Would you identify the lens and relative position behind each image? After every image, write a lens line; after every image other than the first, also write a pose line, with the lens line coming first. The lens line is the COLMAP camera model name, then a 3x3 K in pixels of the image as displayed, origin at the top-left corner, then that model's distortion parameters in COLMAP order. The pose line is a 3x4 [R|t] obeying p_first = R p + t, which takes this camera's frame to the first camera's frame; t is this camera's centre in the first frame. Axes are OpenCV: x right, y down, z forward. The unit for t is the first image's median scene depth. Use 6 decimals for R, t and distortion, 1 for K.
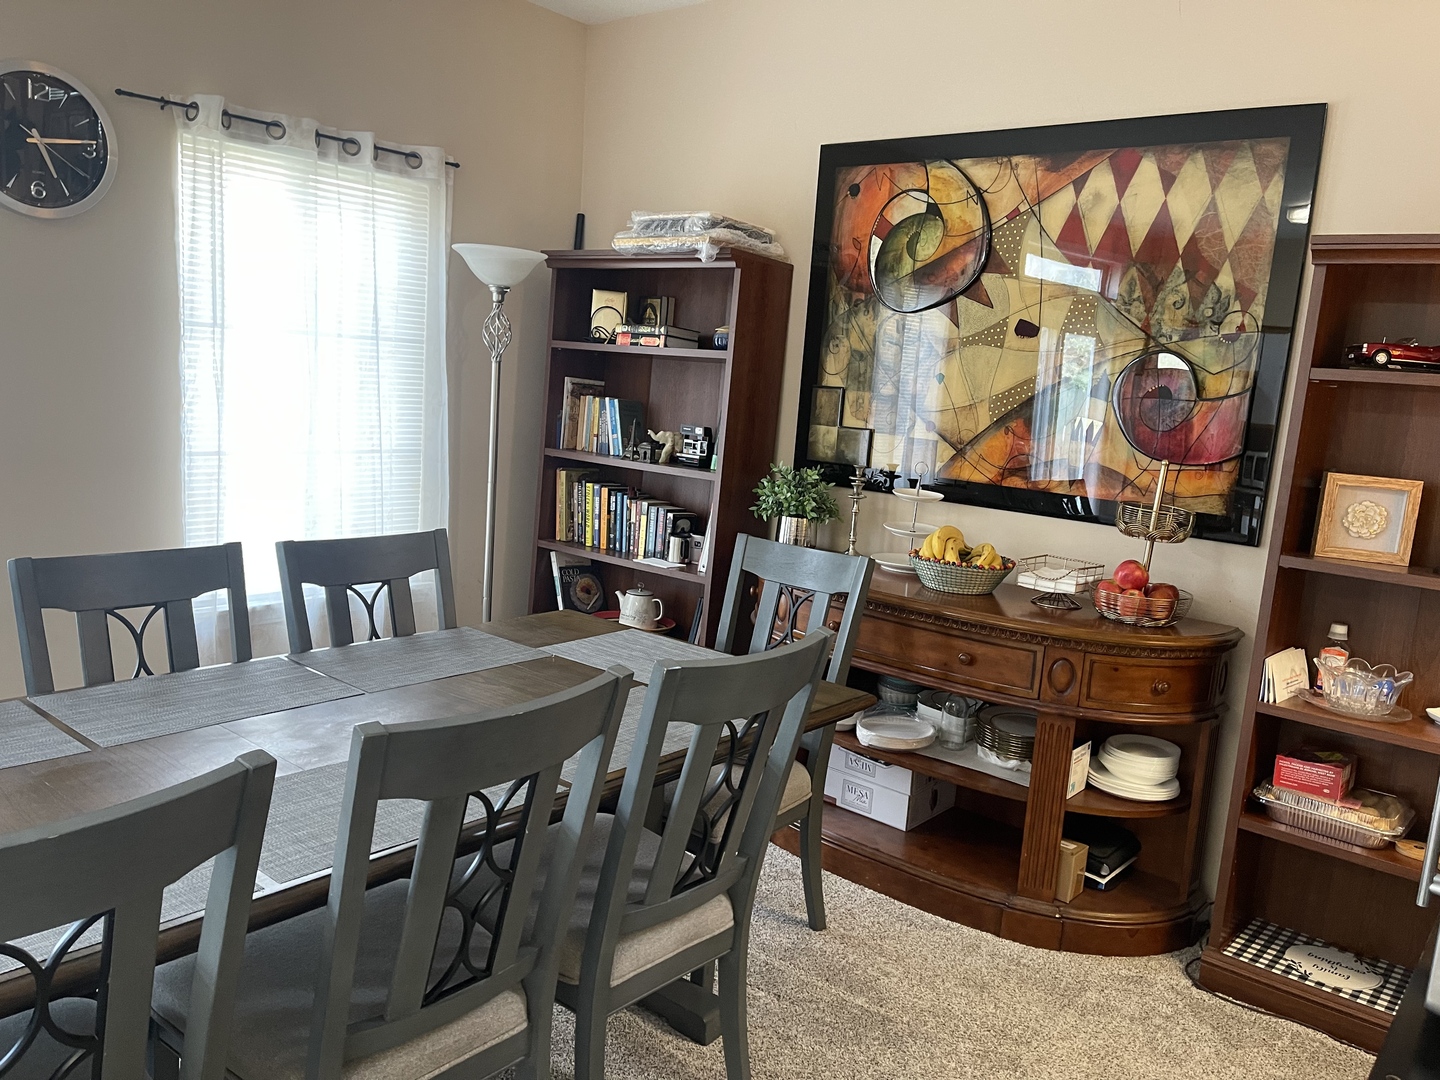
lens RADIAL K [[1086.6, 0, 715.2], [0, 1086.6, 544.2], [0, 0, 1]] dist [0.069472, -0.099524]
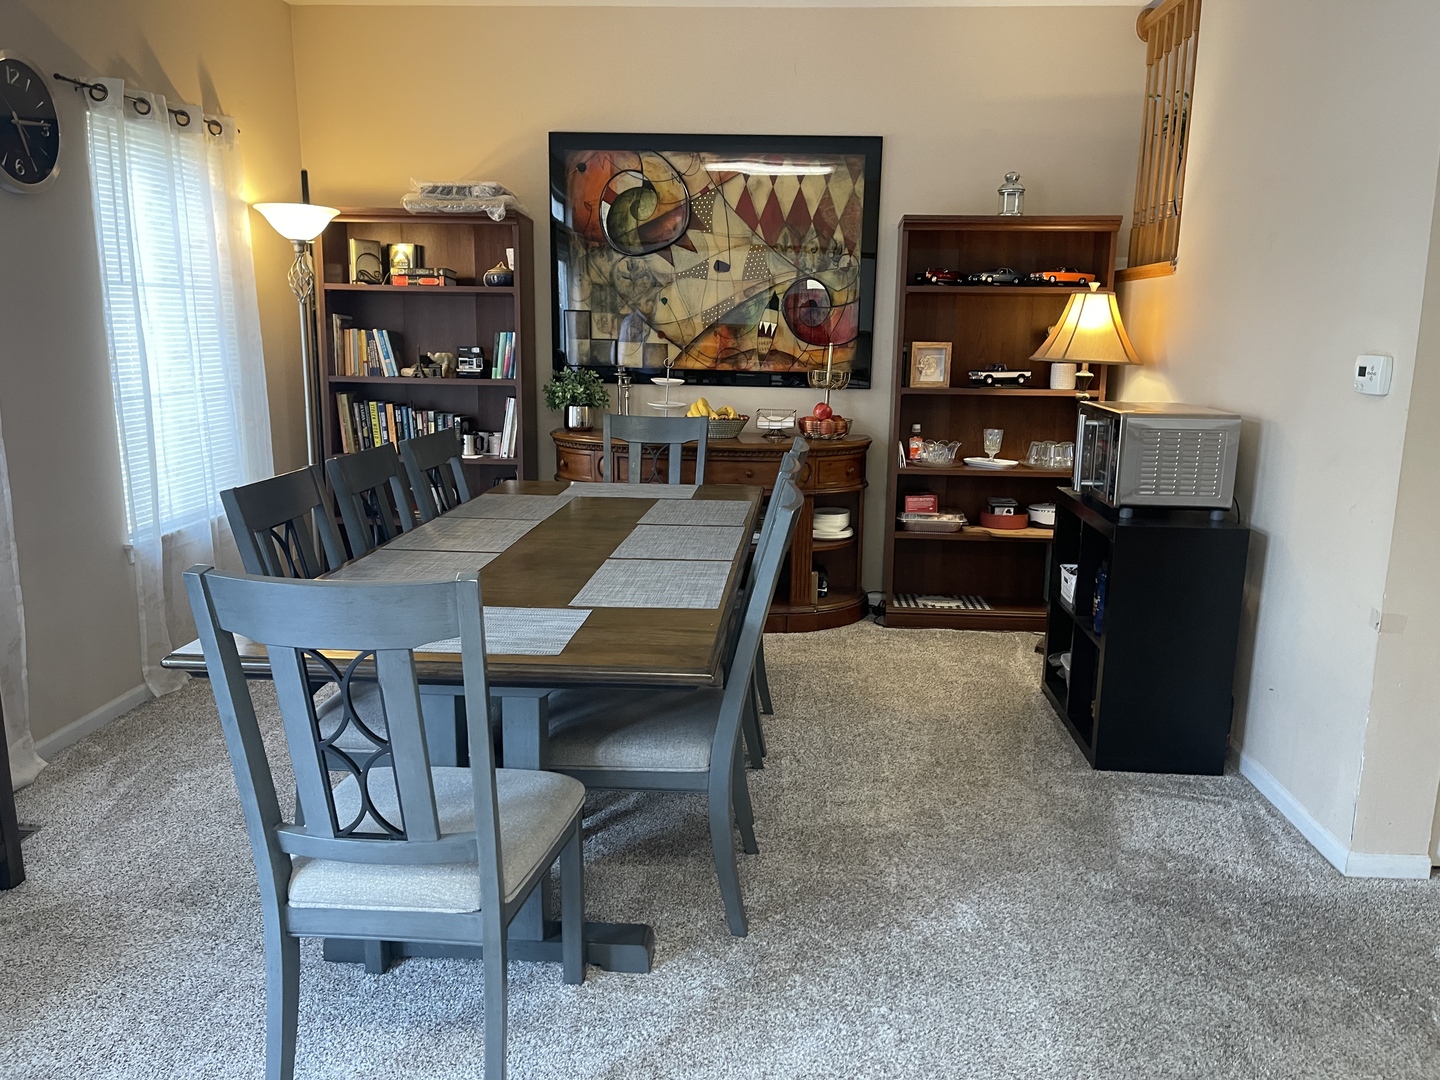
lens RADIAL K [[1086.6, 0, 730.0], [0, 1086.6, 544.6], [0, 0, 1]] dist [0.069472, -0.099524]
pose [[0.807571, -0.174305, 0.563425, -0.640487], [0.132447, 0.984526, 0.114741, 0.016448], [-0.574707, -0.018038, 0.818161, -0.281760]]
